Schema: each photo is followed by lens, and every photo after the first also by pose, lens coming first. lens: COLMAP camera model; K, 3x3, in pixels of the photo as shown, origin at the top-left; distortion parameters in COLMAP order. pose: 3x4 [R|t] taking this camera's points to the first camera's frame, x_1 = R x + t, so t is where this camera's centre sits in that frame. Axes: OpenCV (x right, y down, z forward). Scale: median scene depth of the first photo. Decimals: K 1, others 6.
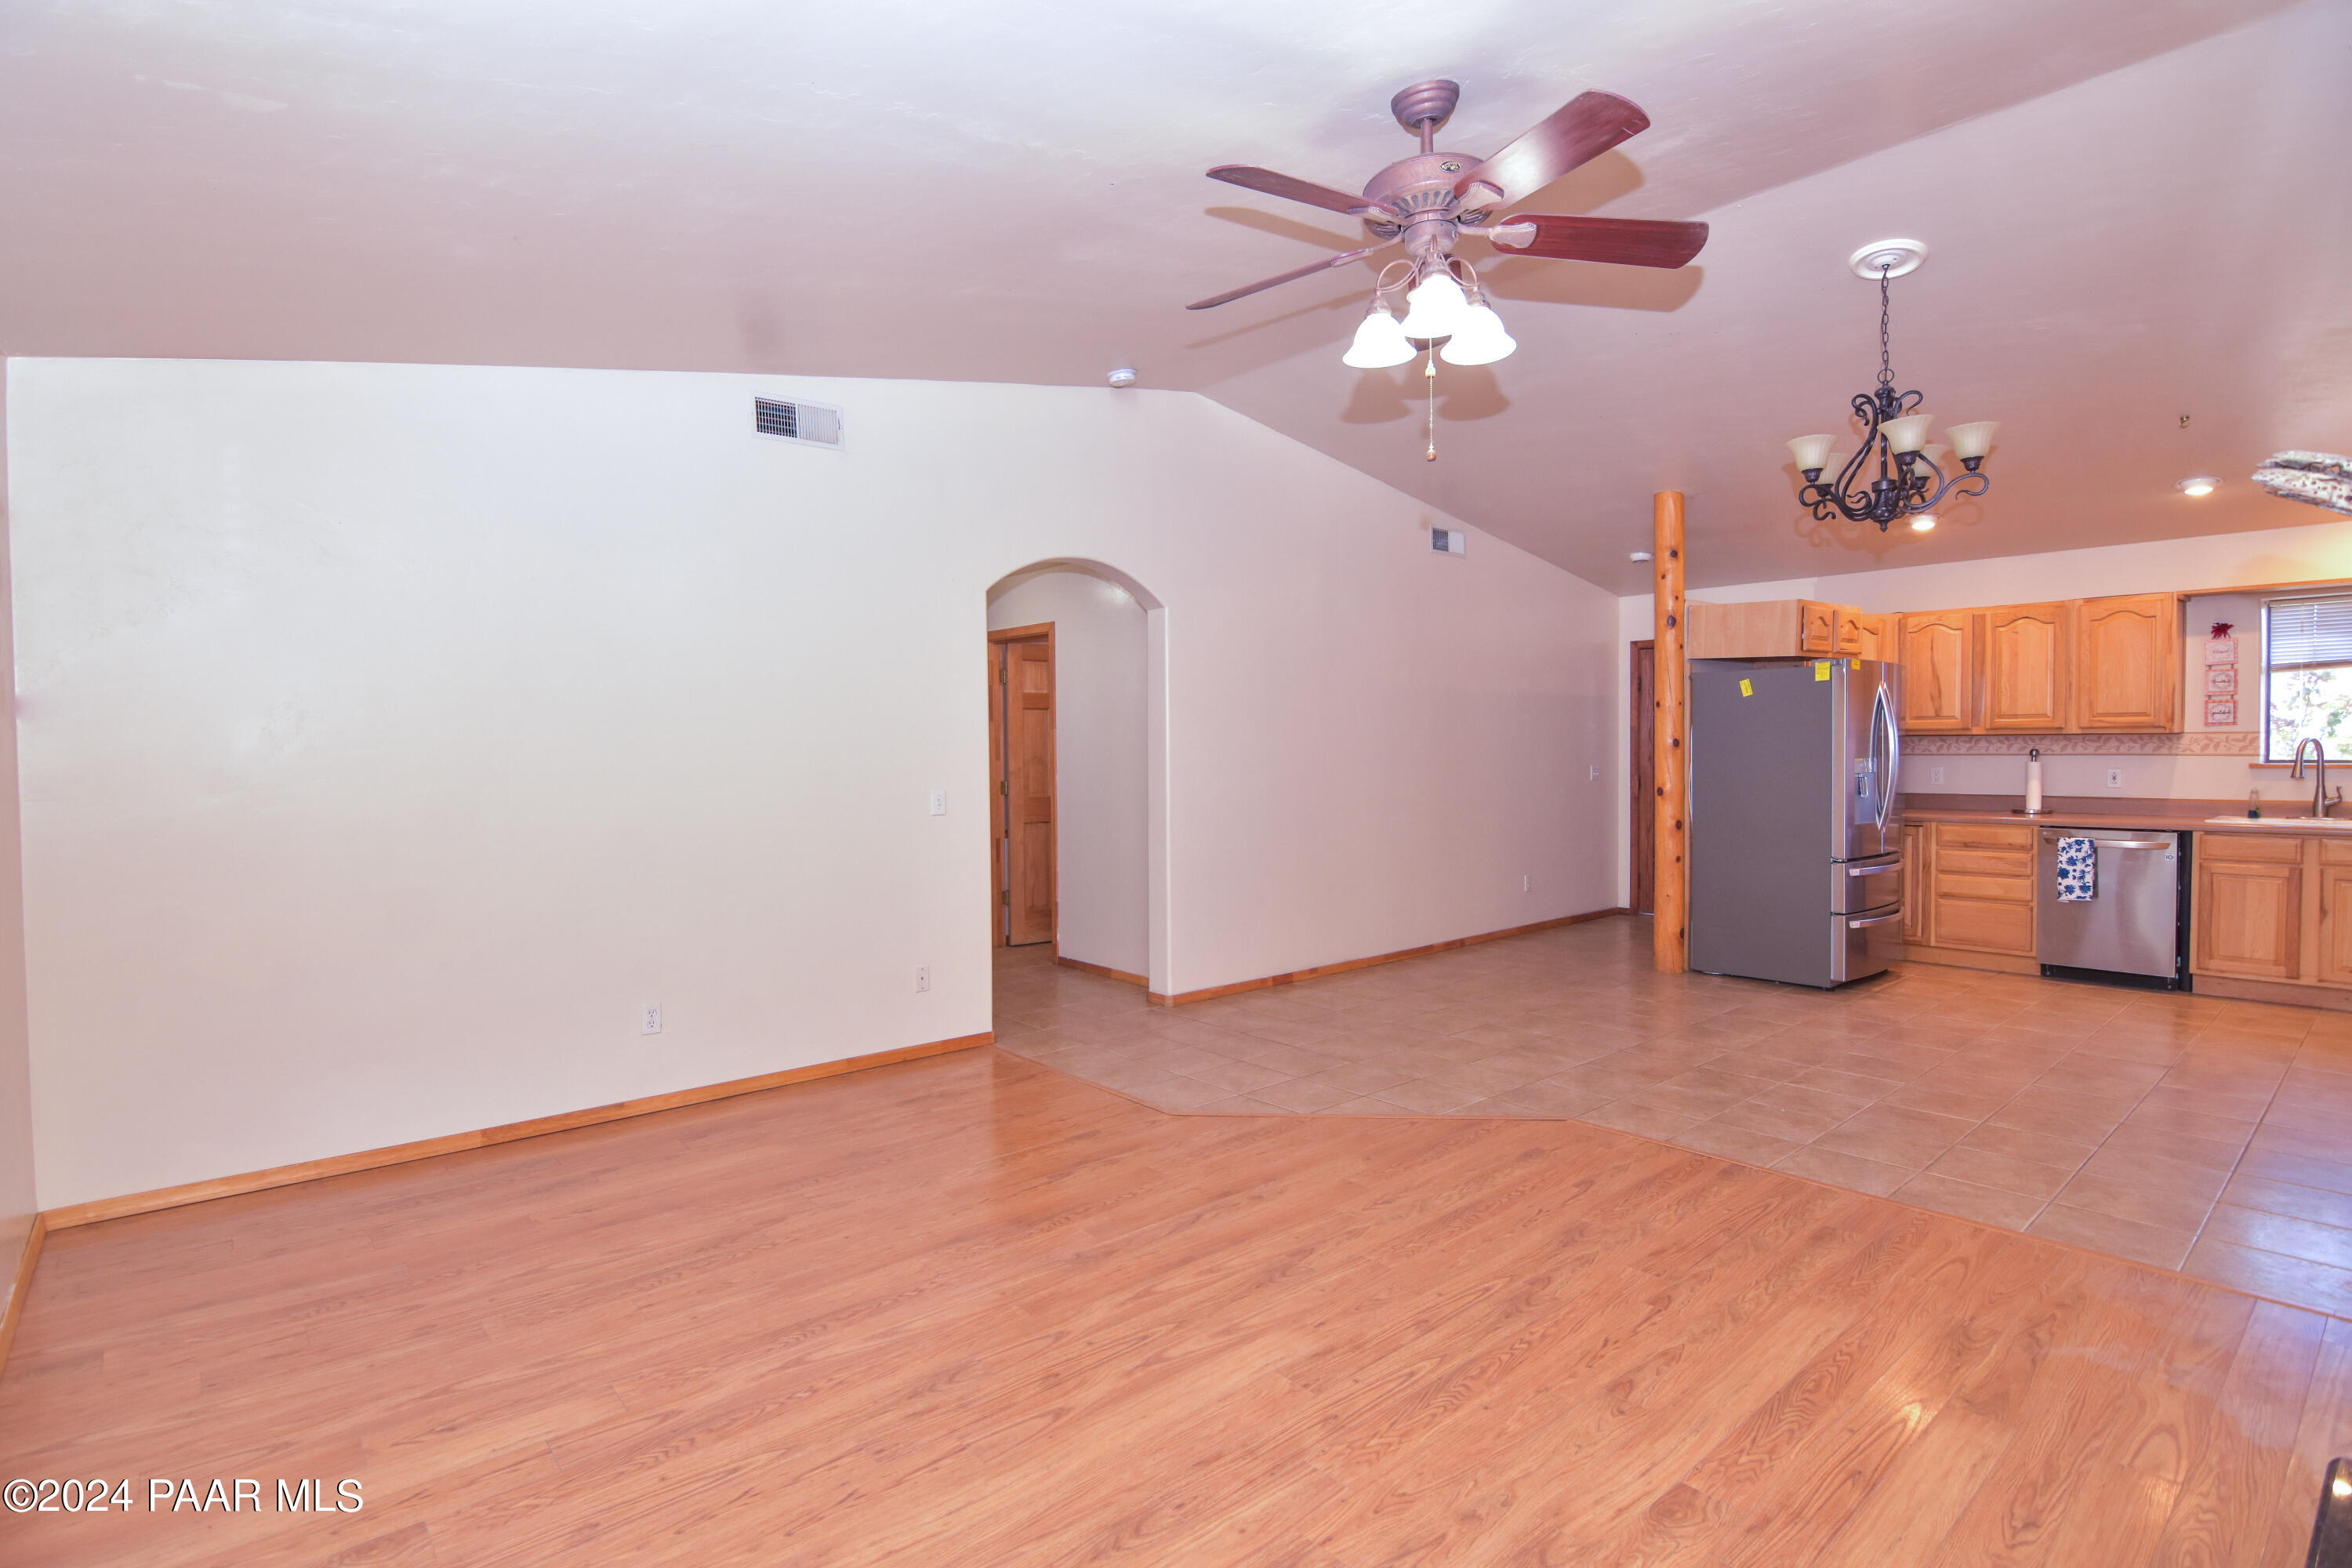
lens RADIAL K [[1145.8, 0, 1164.5], [0, 1145.8, 779.6], [0, 0, 1]] dist [-0.002083, -0.012375]
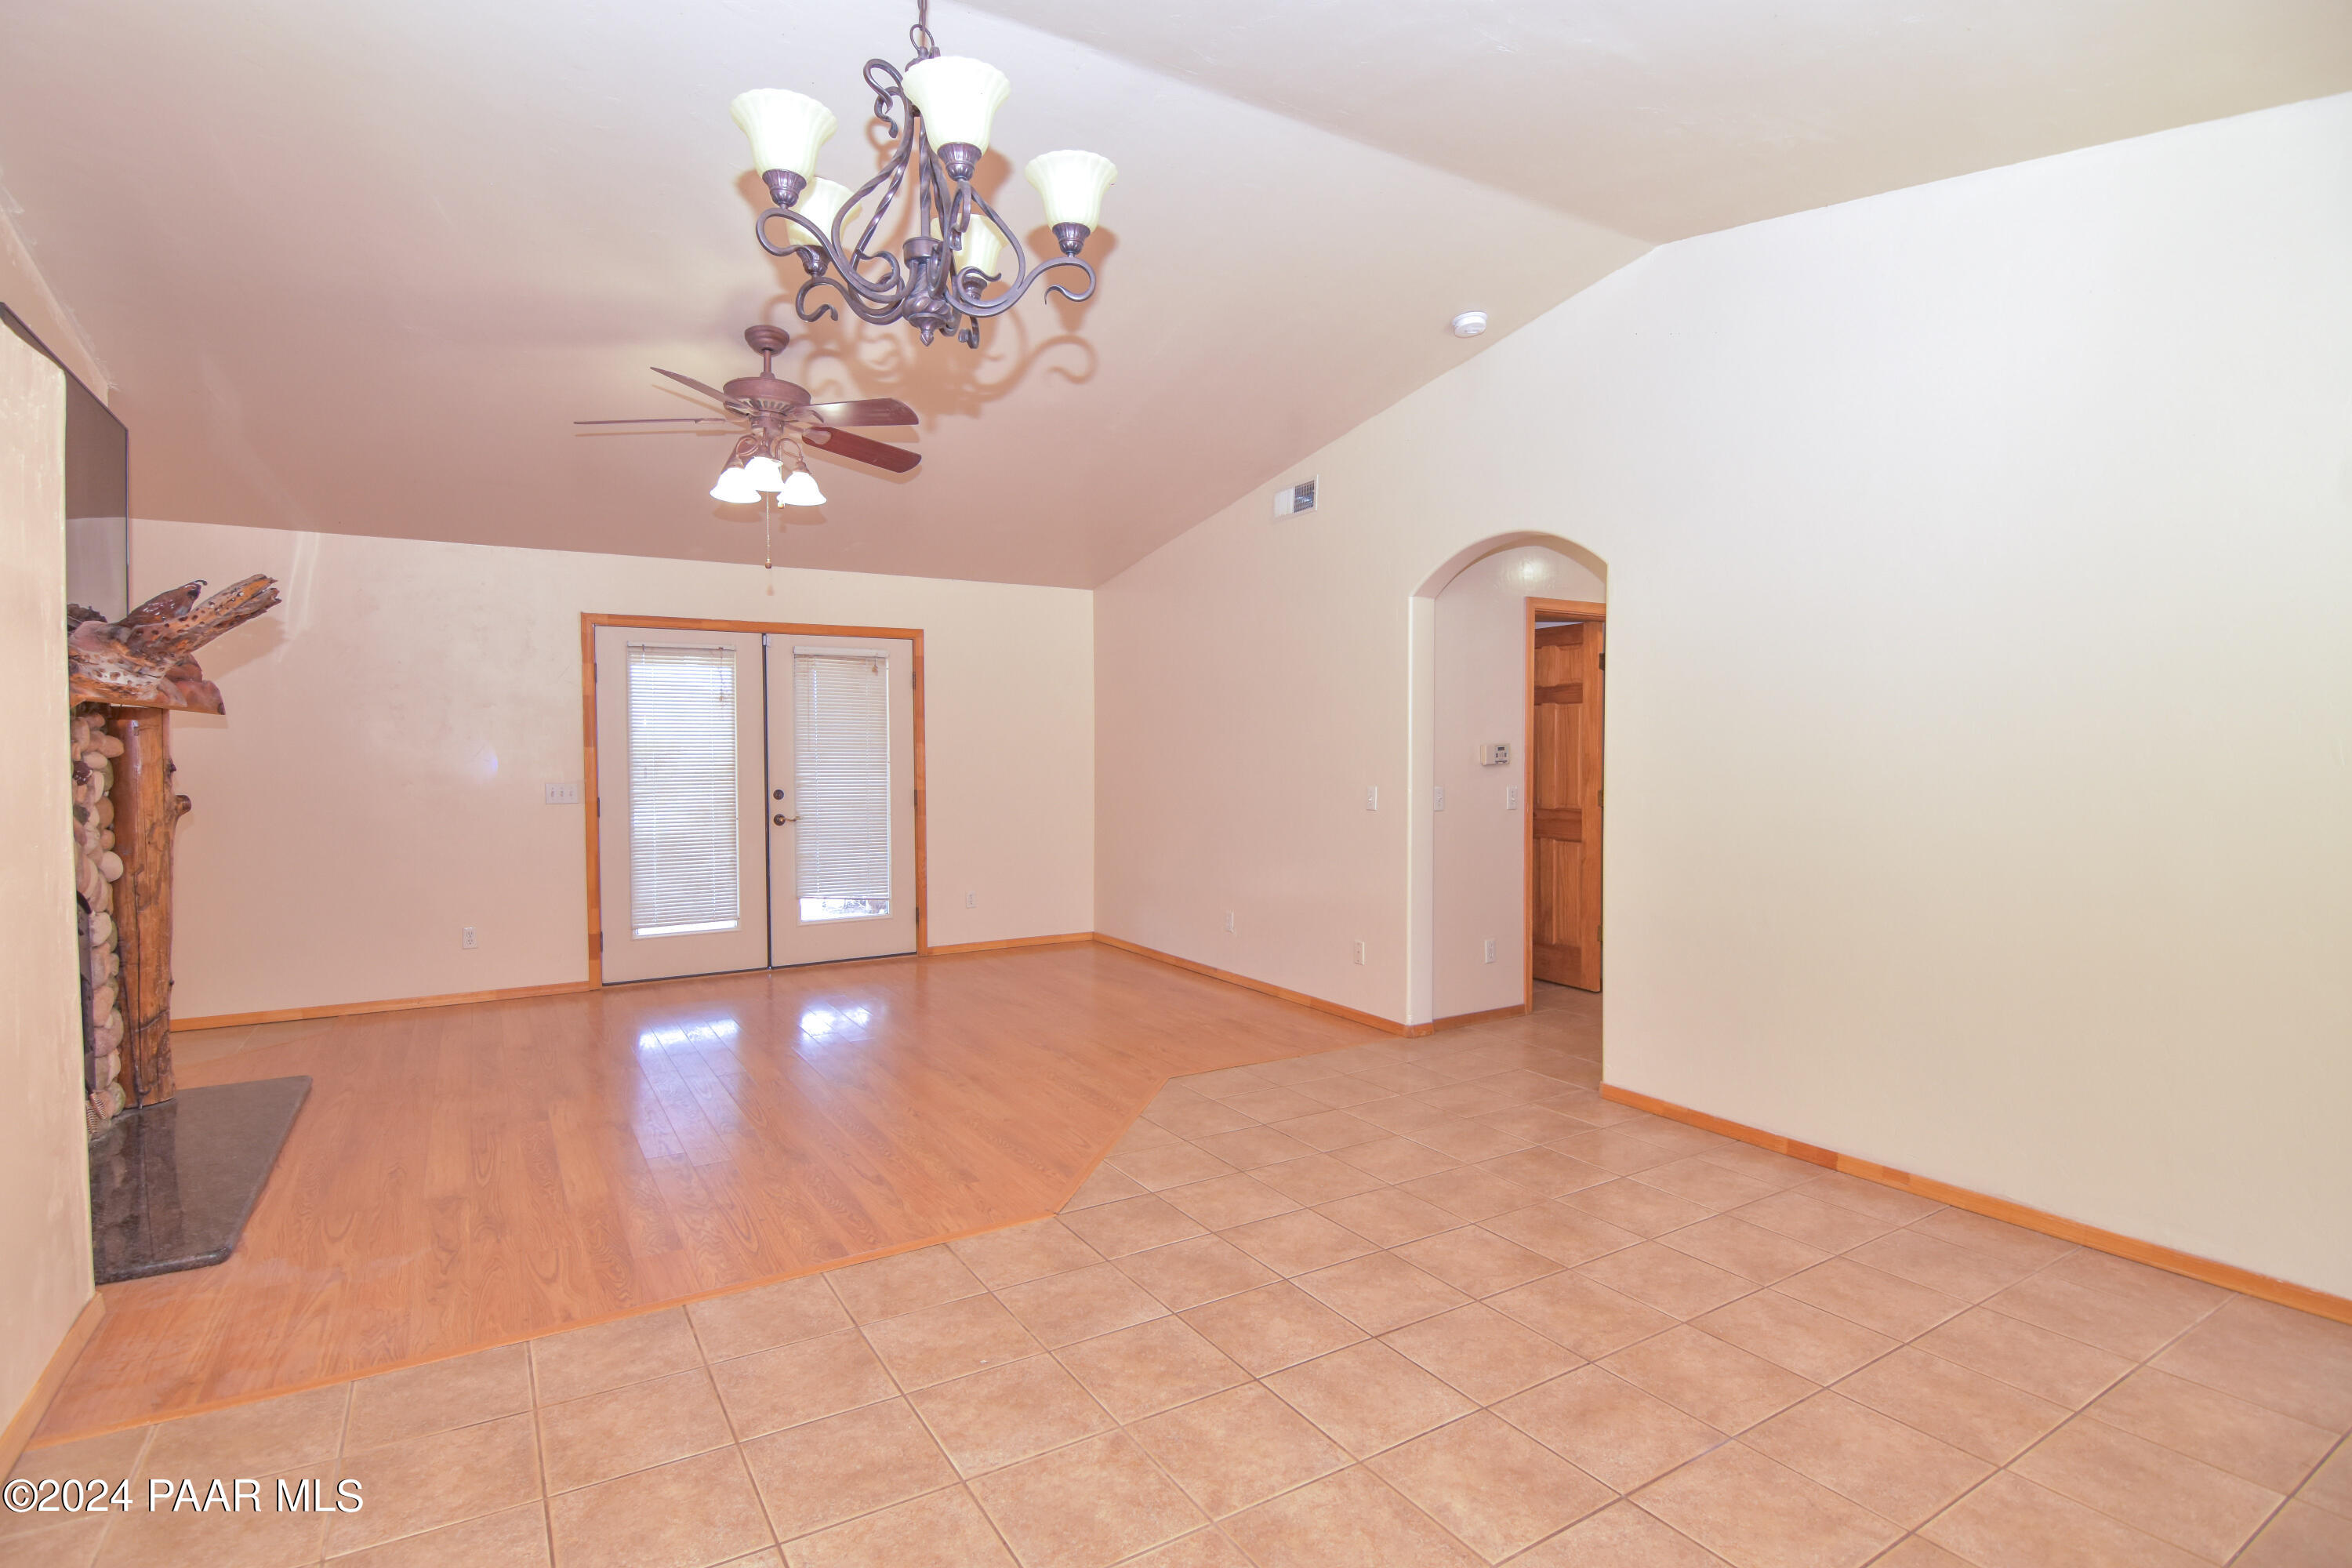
lens RADIAL K [[1145.8, 0, 1164.5], [0, 1145.8, 779.6], [0, 0, 1]] dist [-0.002083, -0.012375]
pose [[-0.162533, 0.037319, -0.985997, 0.785339], [-0.026706, 0.998752, 0.042204, -0.033537], [0.986342, 0.033191, -0.161334, 0.833426]]
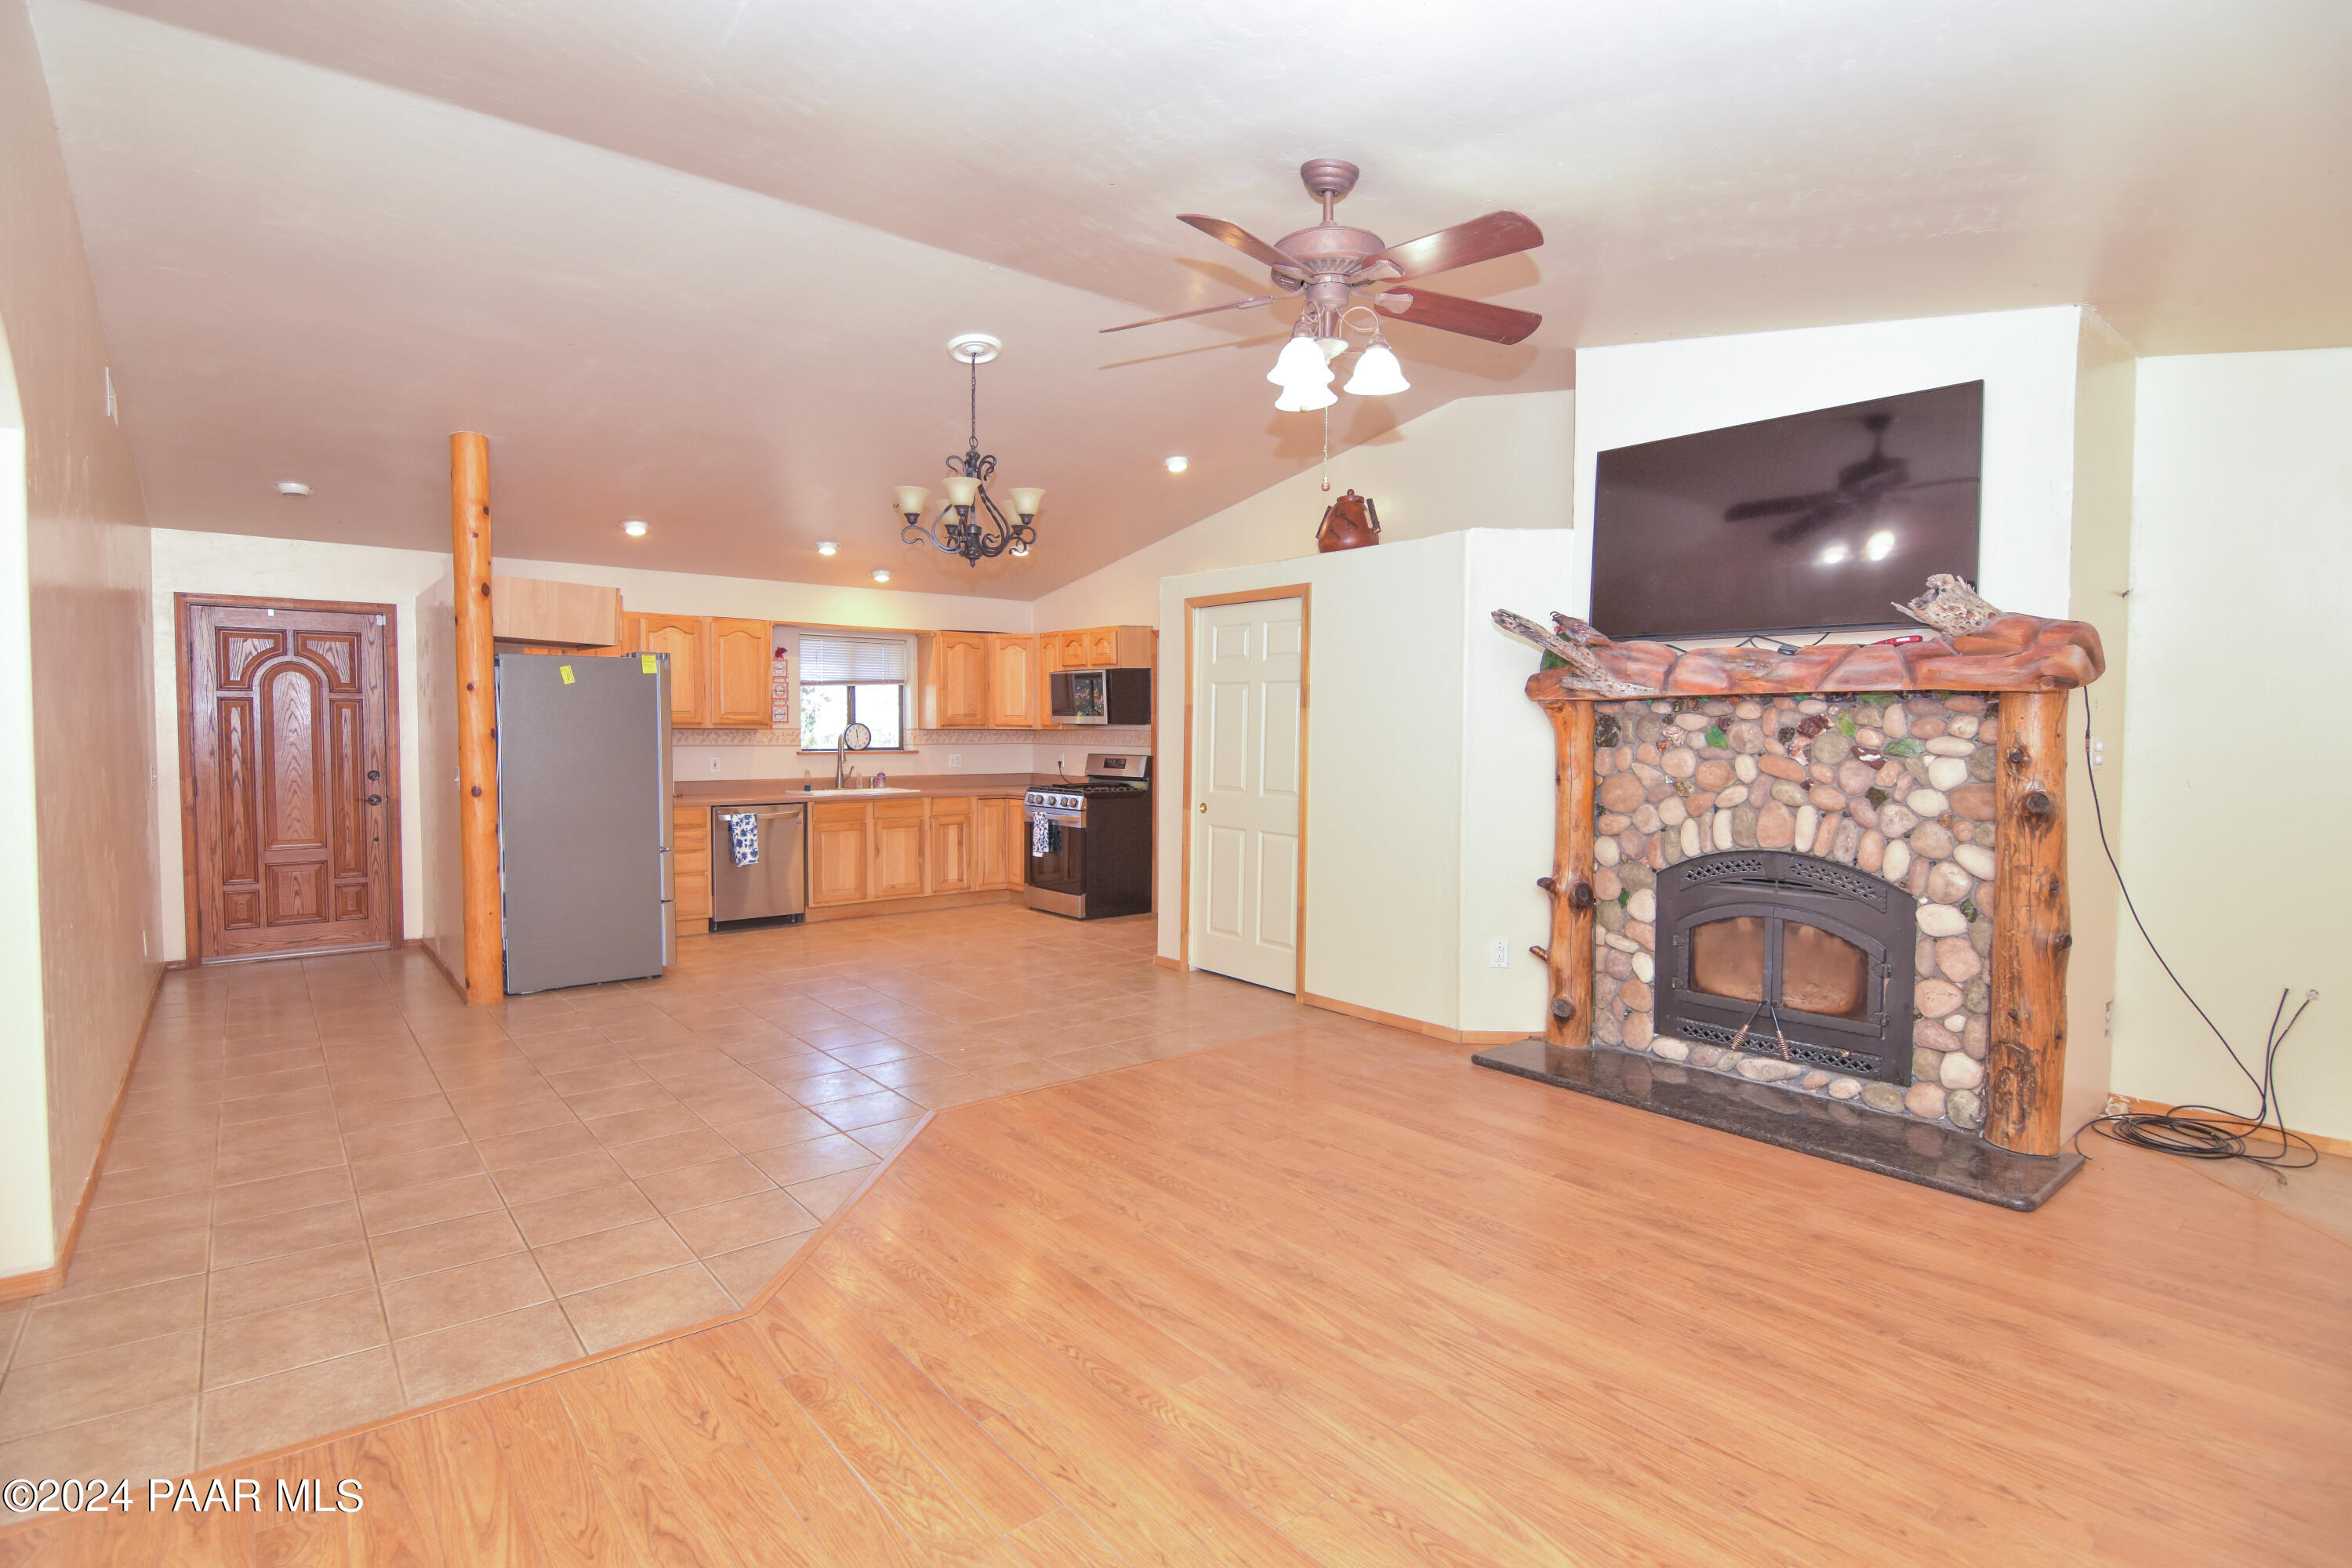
lens RADIAL K [[1145.8, 0, 1164.5], [0, 1145.8, 779.6], [0, 0, 1]] dist [-0.002083, -0.012375]
pose [[0.032319, -0.032110, 0.998962, -0.434154], [0.025691, 0.999180, 0.031286, -0.012908], [-0.999147, 0.024653, 0.033118, 0.527149]]
